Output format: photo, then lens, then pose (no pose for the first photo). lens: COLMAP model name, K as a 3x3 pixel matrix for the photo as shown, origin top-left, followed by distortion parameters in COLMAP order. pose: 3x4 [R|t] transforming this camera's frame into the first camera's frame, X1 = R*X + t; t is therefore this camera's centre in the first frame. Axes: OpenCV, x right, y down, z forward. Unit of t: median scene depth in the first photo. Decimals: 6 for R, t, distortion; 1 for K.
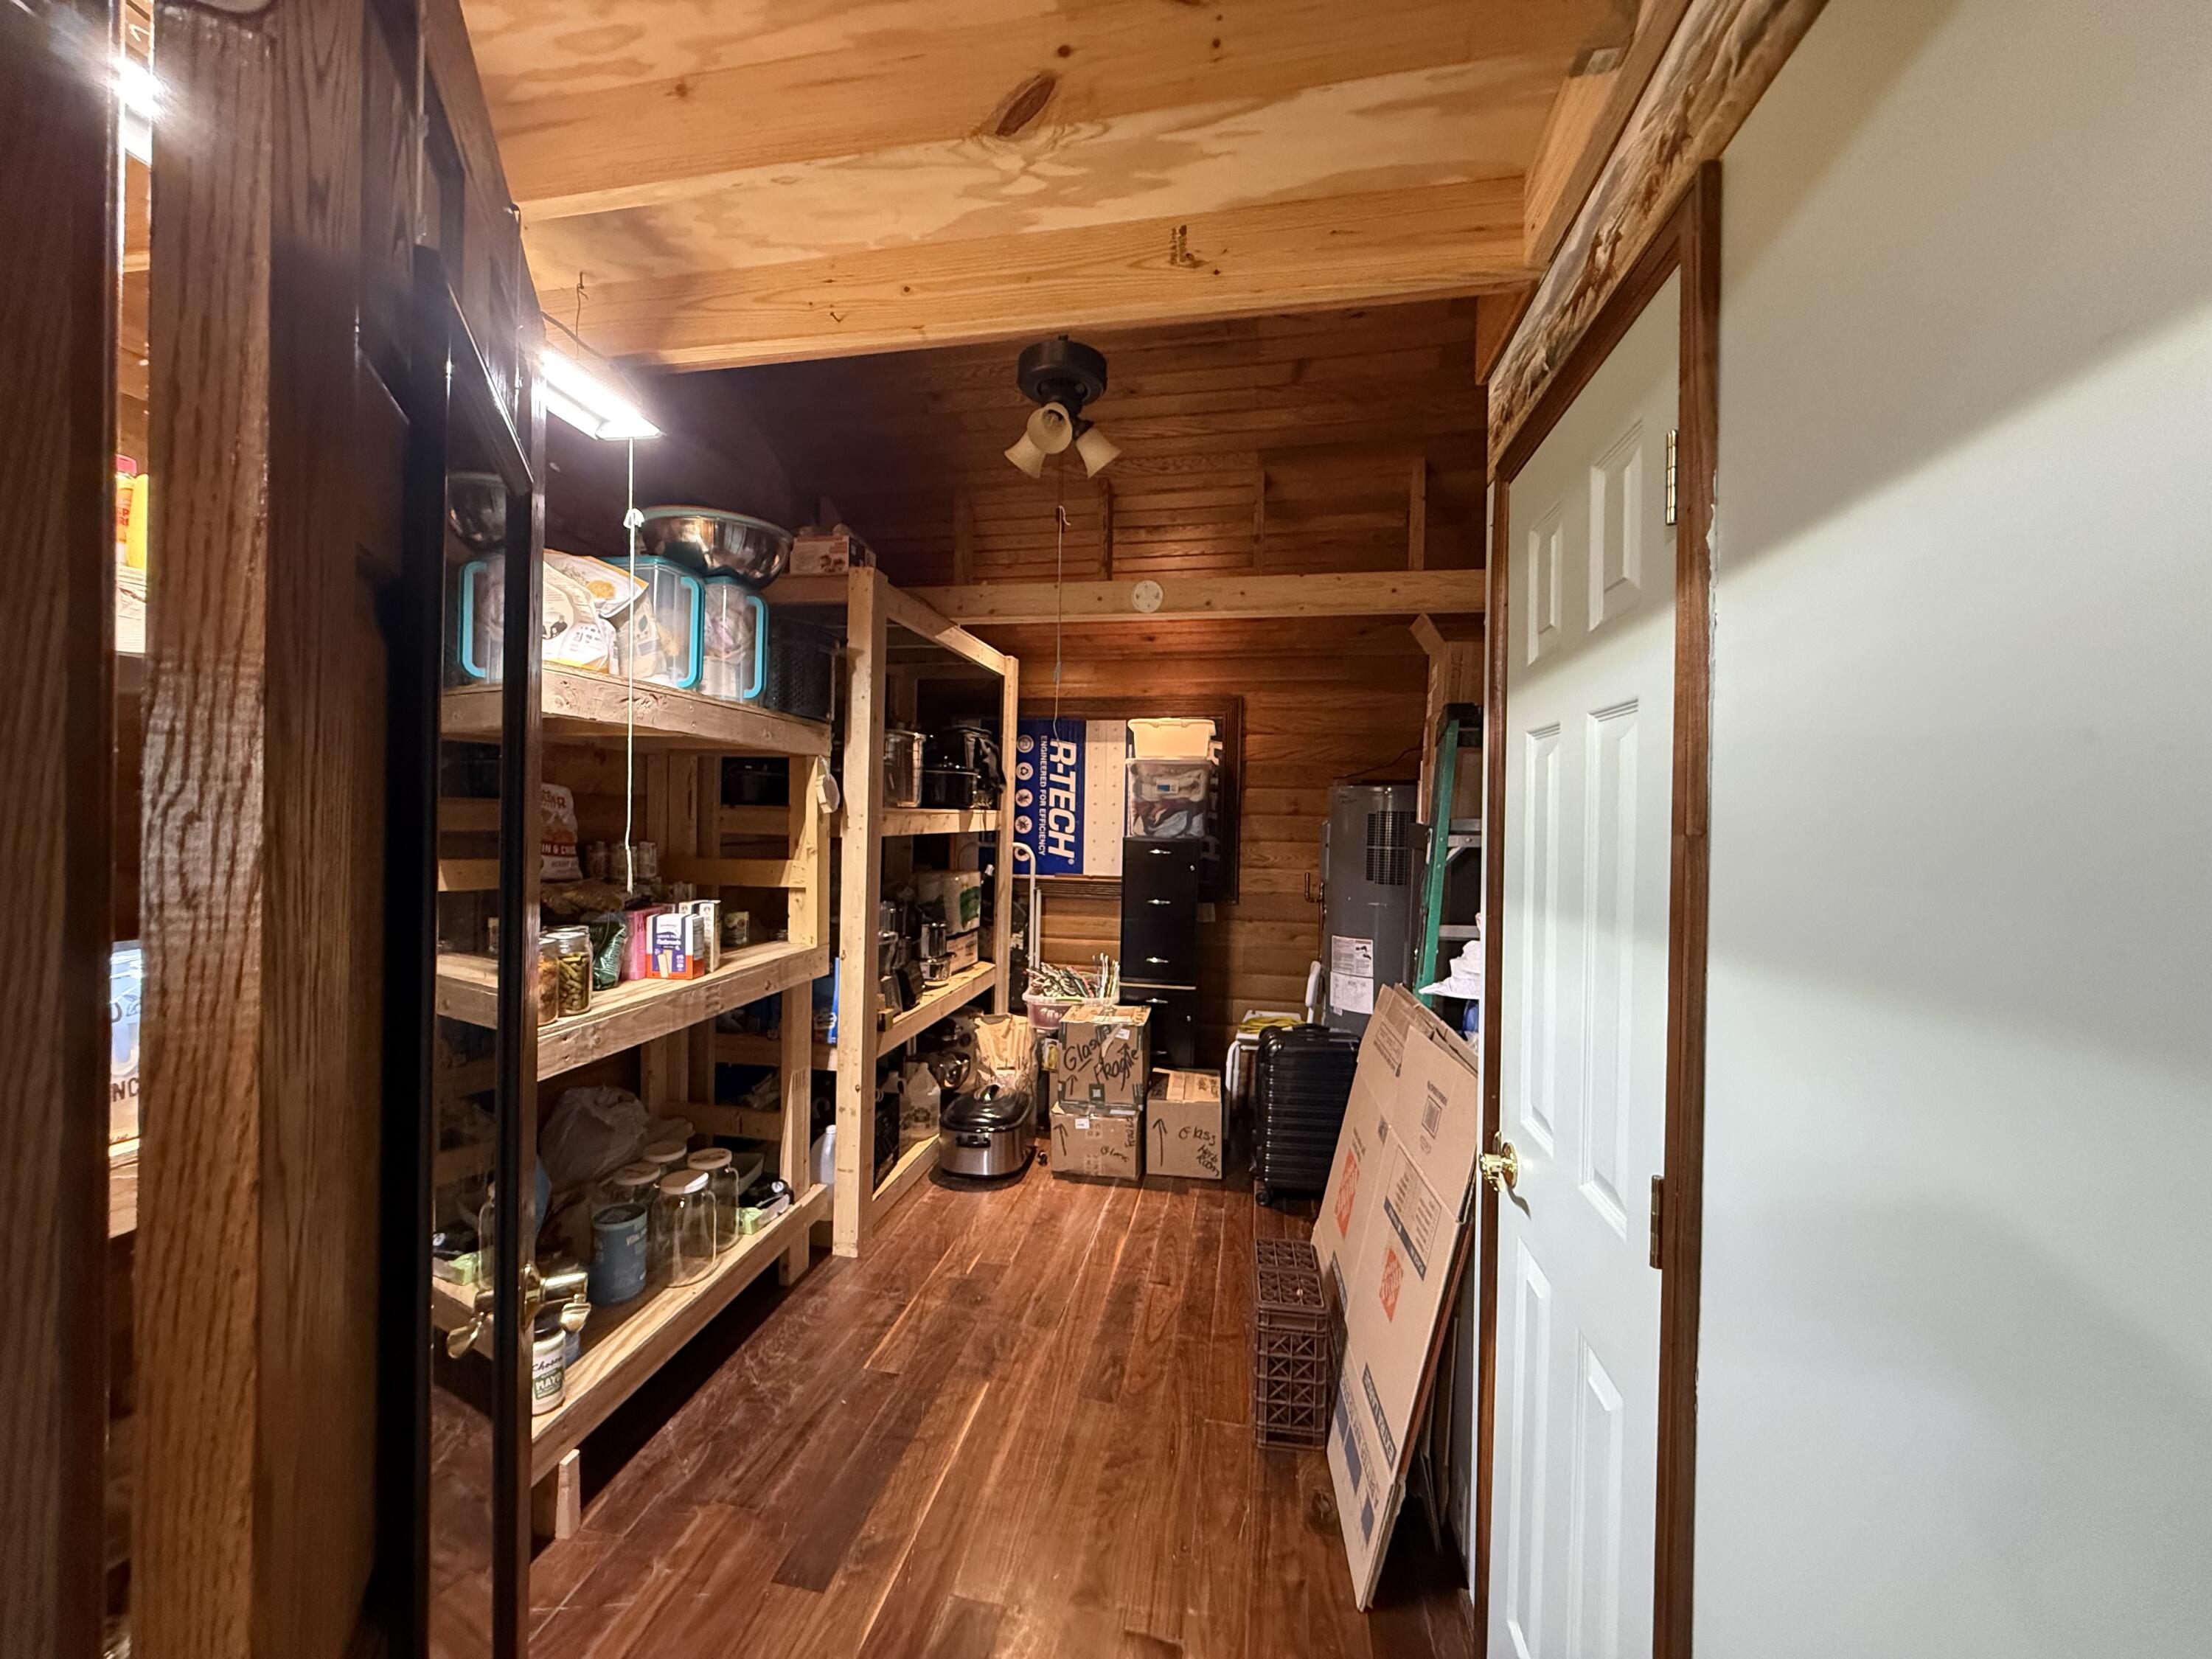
lens RADIAL K [[884.8, 0, 1106.0], [0, 884.8, 829.5], [0, 0, 1]] dist [-0.026417, 0.000086]
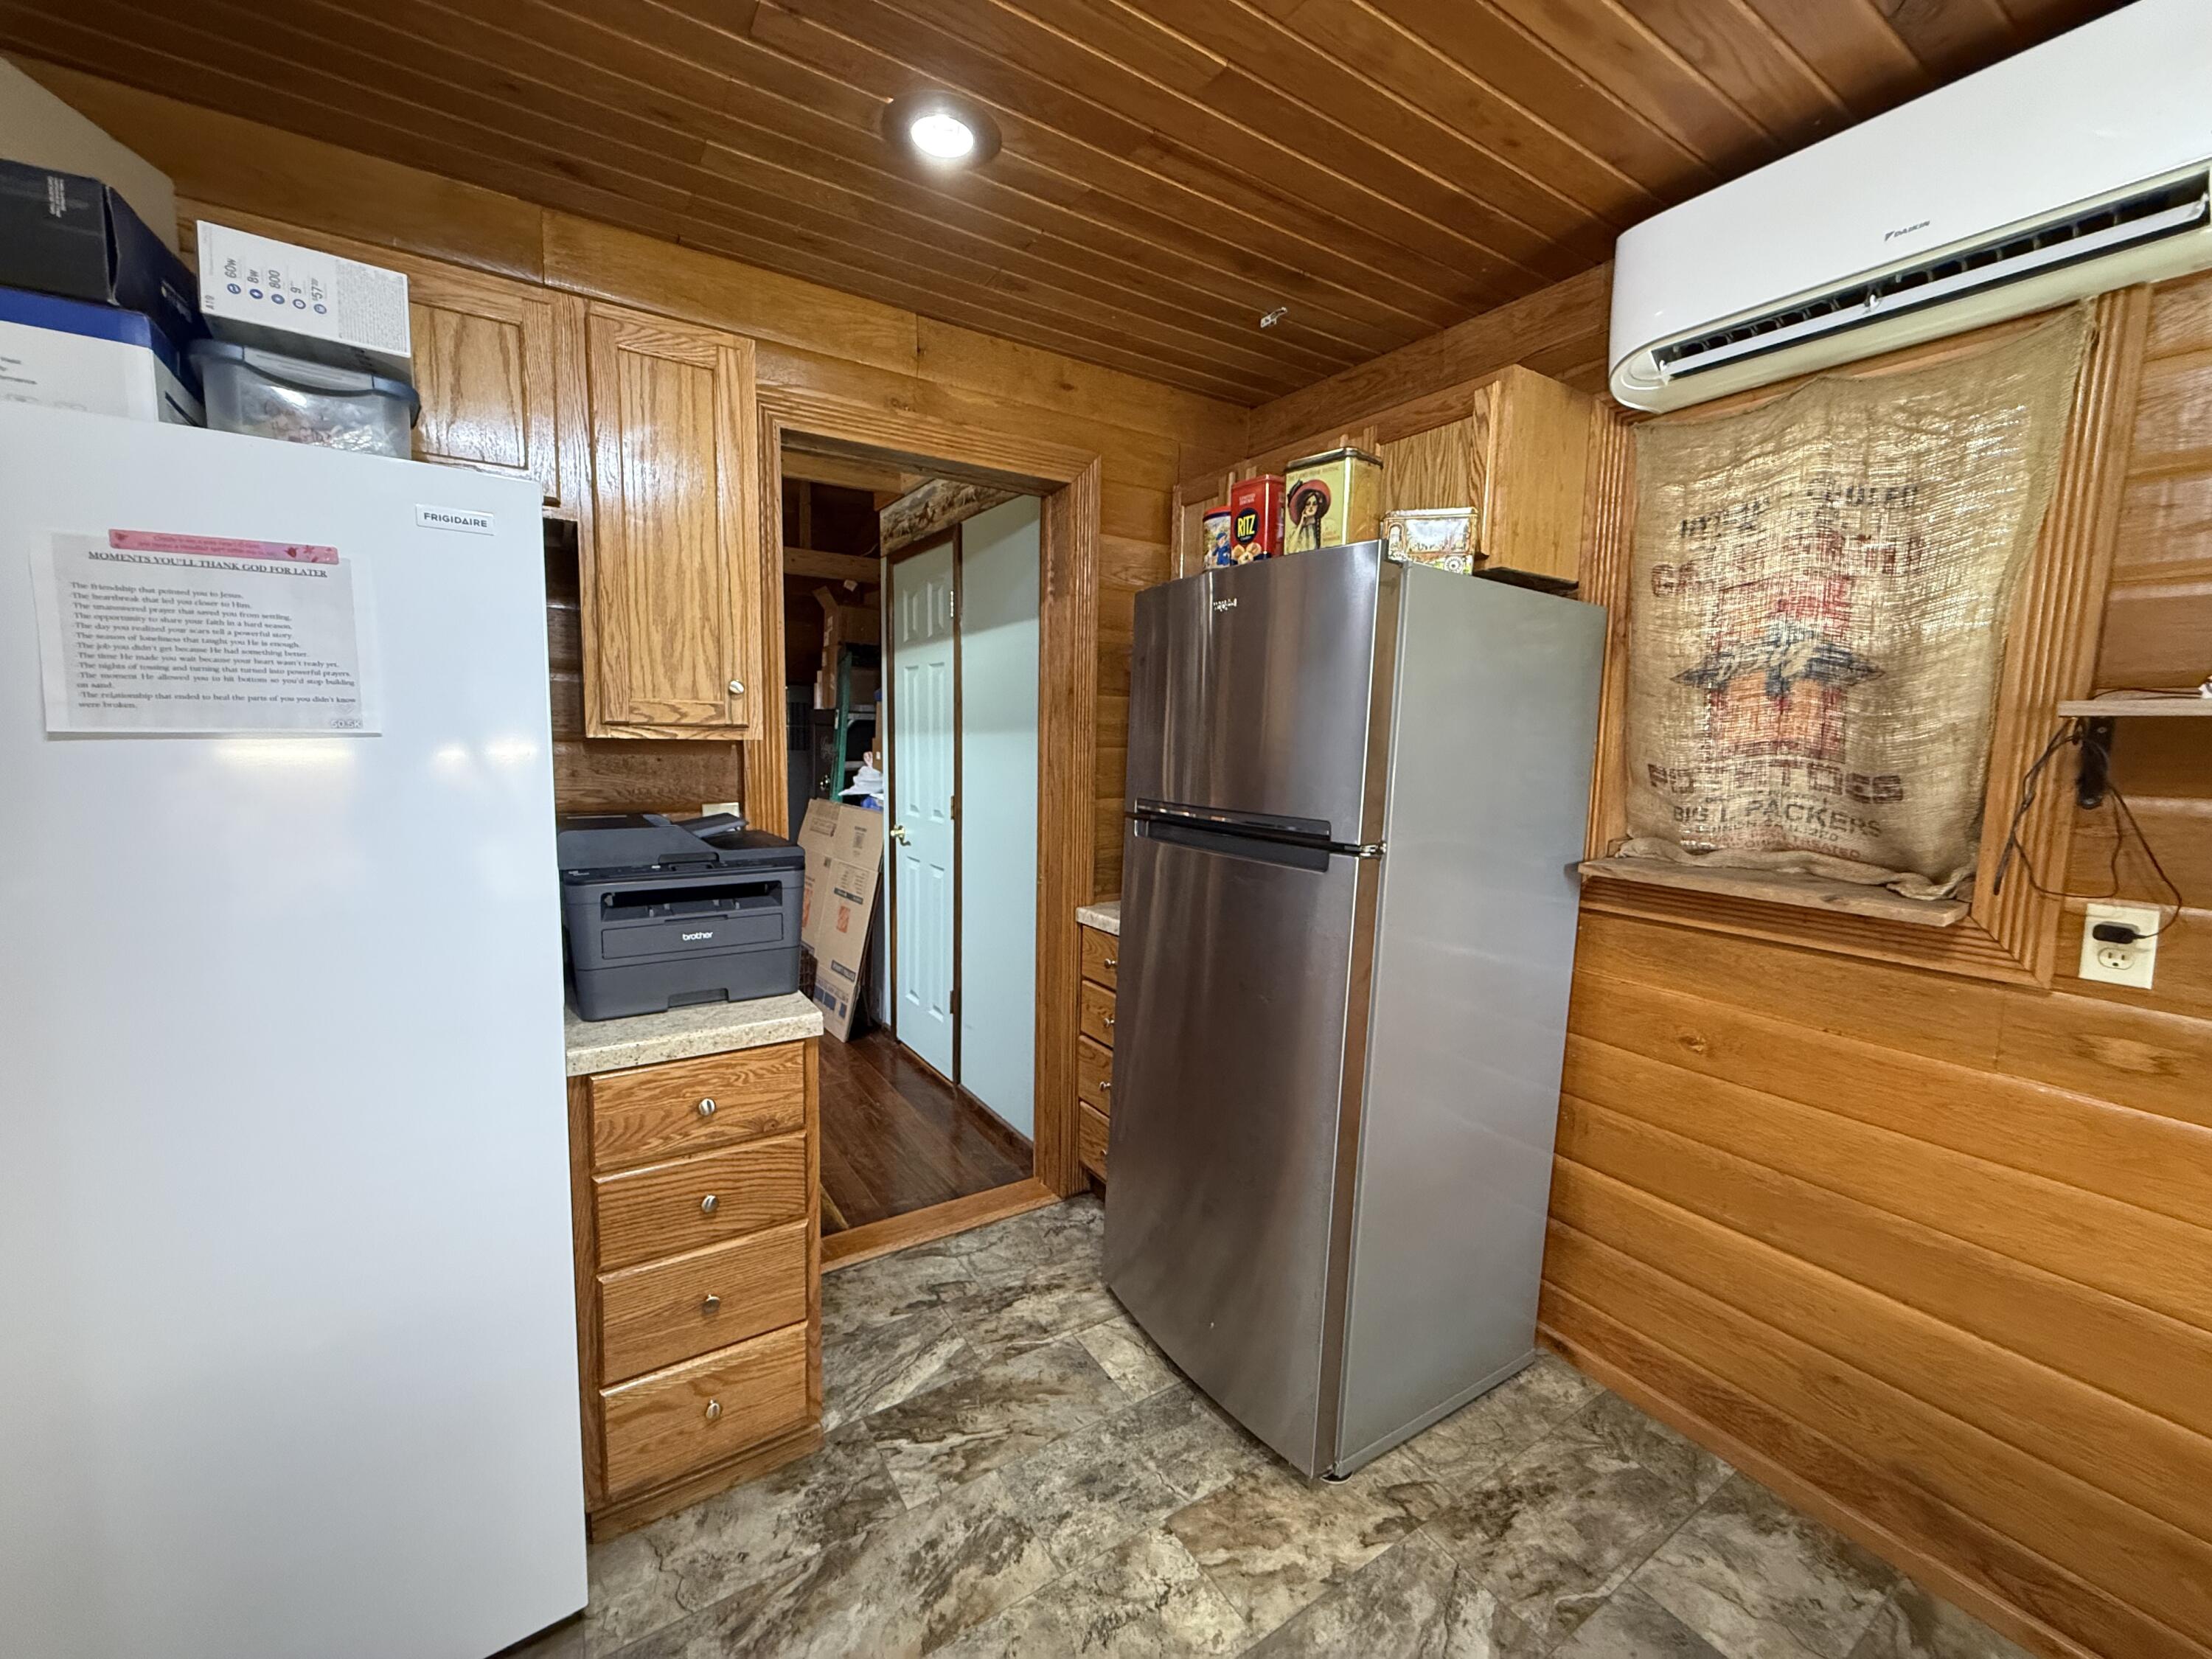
lens RADIAL K [[878.1, 0, 1097.4], [0, 878.1, 827.2], [0, 0, 1]] dist [-0.000346, 0.000355]
pose [[0.734253, -0.072690, 0.674973, -0.290859], [-0.001394, 0.994088, 0.108573, 0.024803], [-0.678875, -0.080661, 0.729810, -0.434876]]
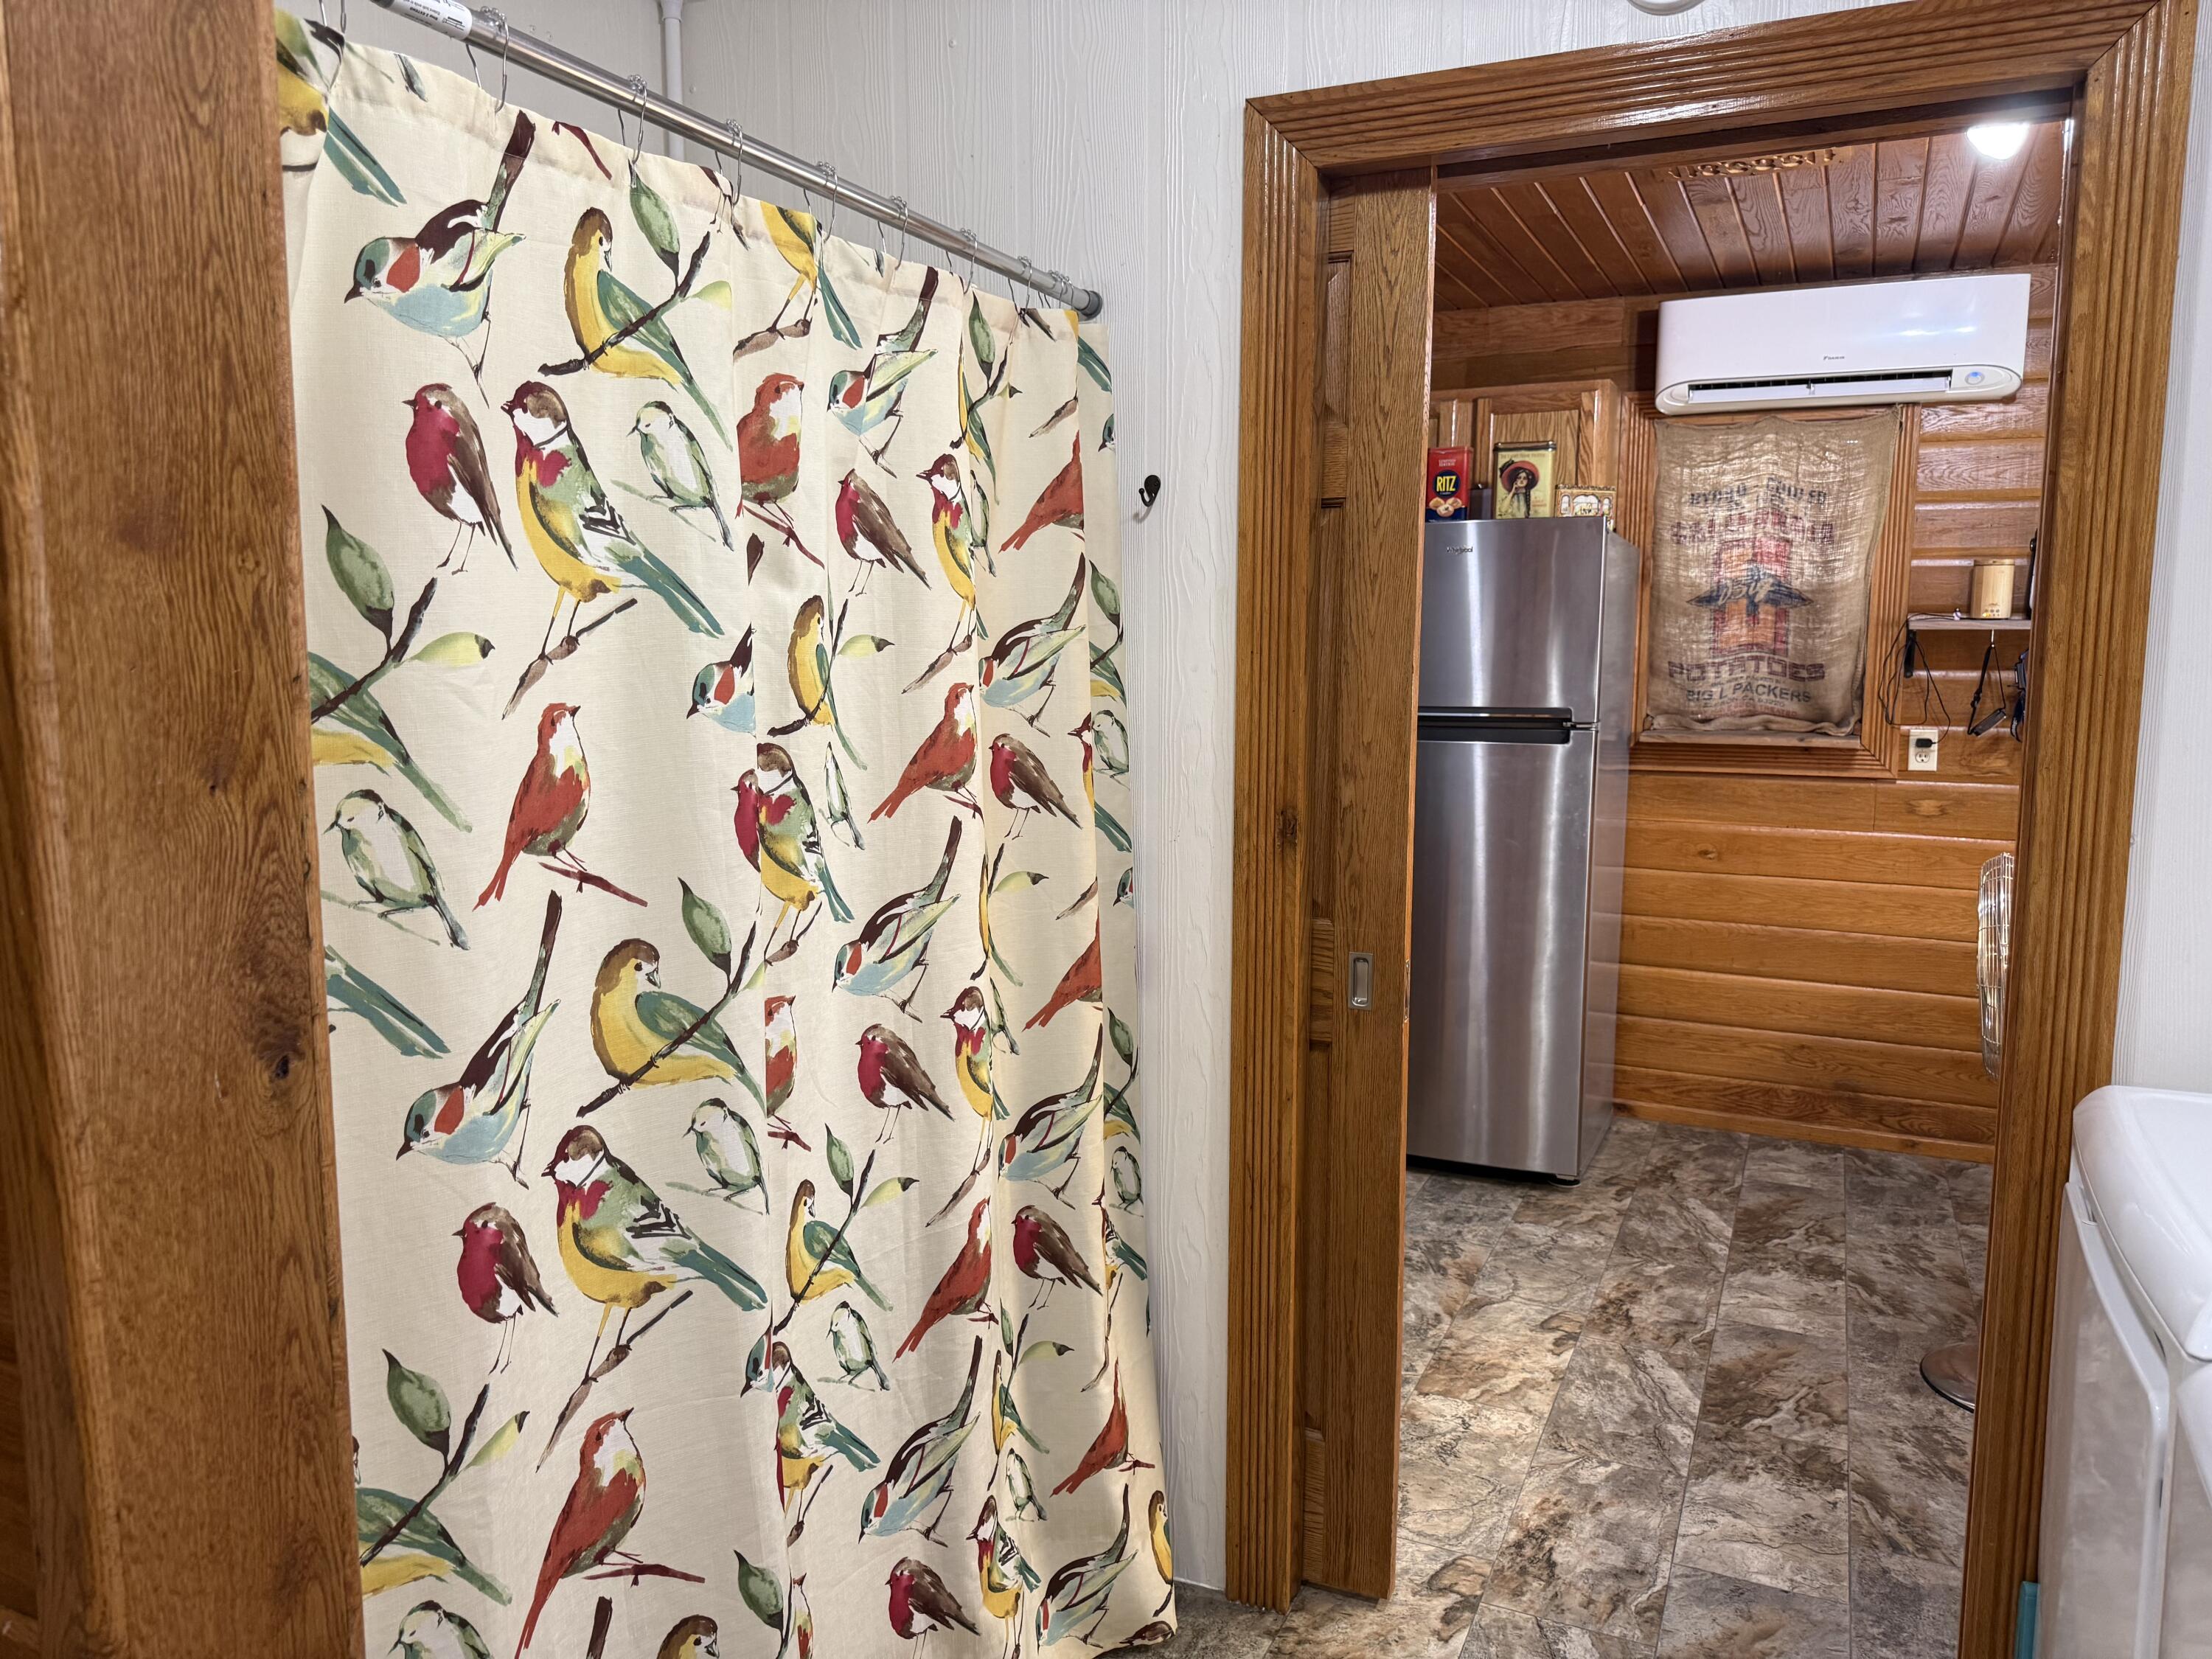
lens RADIAL K [[1576.4, 0, 1106.0], [0, 1576.4, 829.5], [0, 0, 1]] dist [0.076709, -0.118766]
pose [[0.254774, -0.131802, 0.957976, -0.944020], [0.015927, 0.991105, 0.132124, 0.004684], [-0.966870, -0.018404, 0.254607, -0.214437]]
